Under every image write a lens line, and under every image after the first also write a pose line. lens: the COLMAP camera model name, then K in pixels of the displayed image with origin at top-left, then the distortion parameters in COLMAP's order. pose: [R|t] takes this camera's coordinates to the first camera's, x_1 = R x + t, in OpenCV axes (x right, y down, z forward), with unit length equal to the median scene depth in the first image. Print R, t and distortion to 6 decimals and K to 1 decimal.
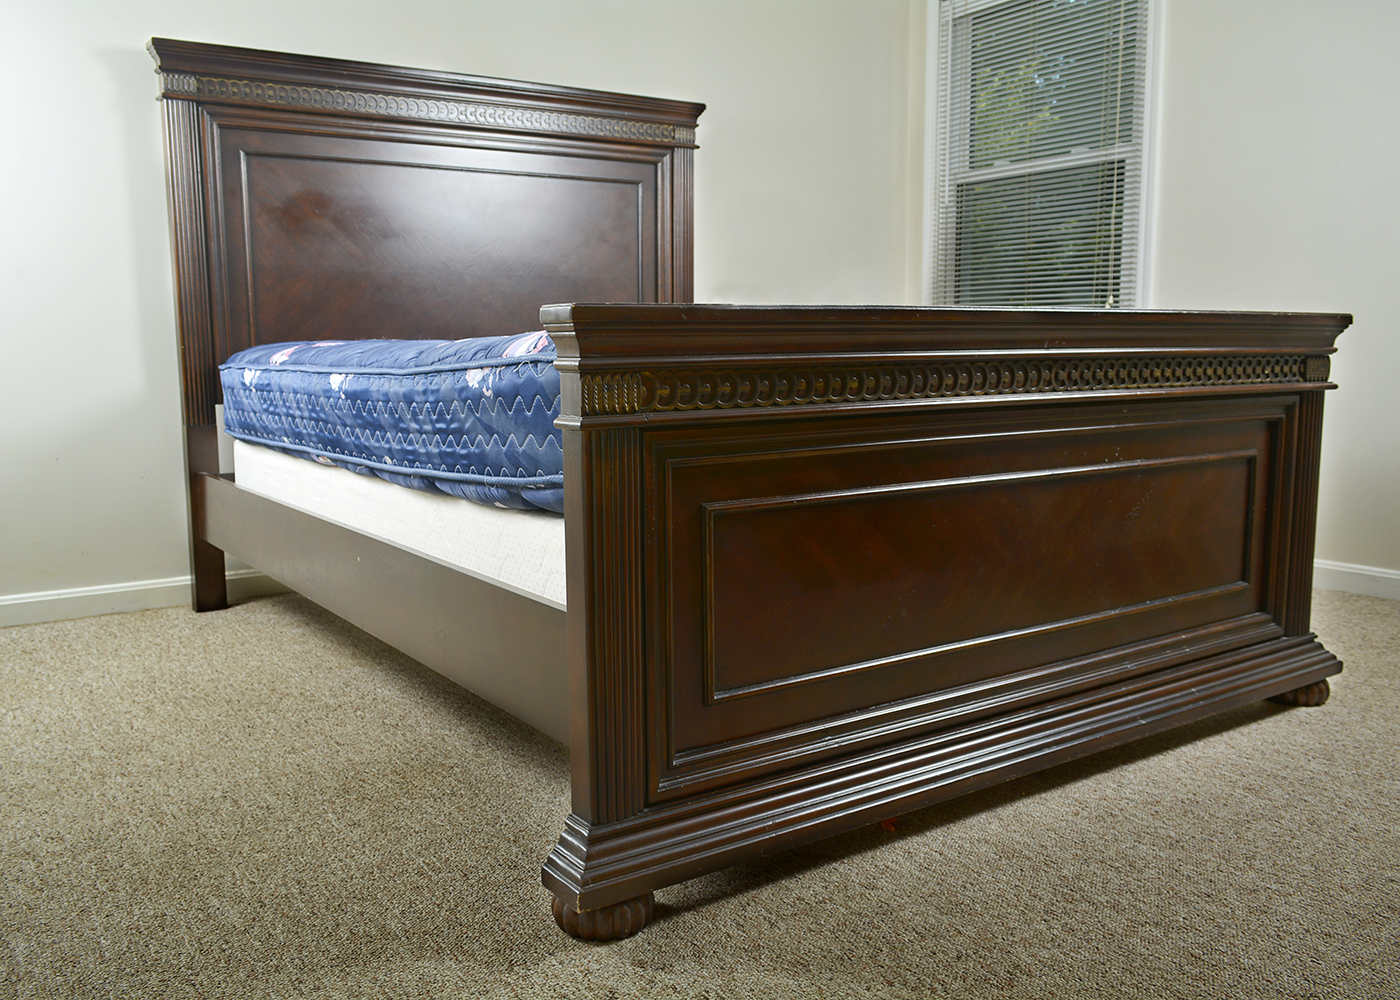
lens RADIAL K [[1185.4, 0, 700.0], [0, 1185.4, 500.0], [0, 0, 1]] dist [0.021481, 0.007477]
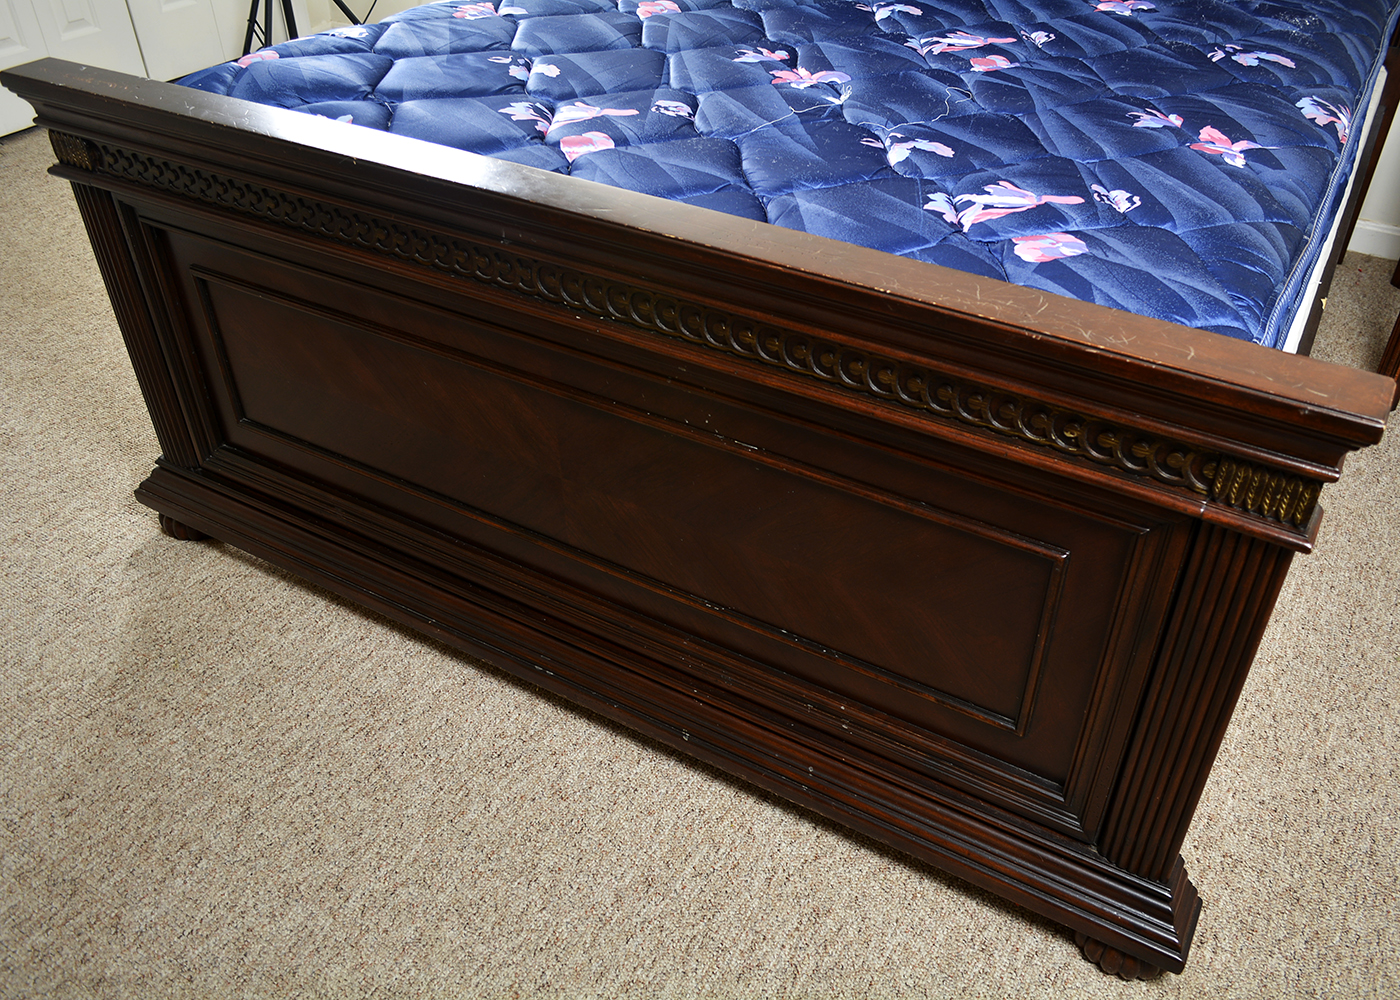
lens RADIAL K [[1185.4, 0, 700.0], [0, 1185.4, 500.0], [0, 0, 1]] dist [0.021481, 0.007477]
pose [[0.418372, 0.552076, -0.721233, 0.838884], [-0.119146, 0.820565, 0.558997, -0.370478], [0.900427, -0.147937, 0.409079, 0.706594]]
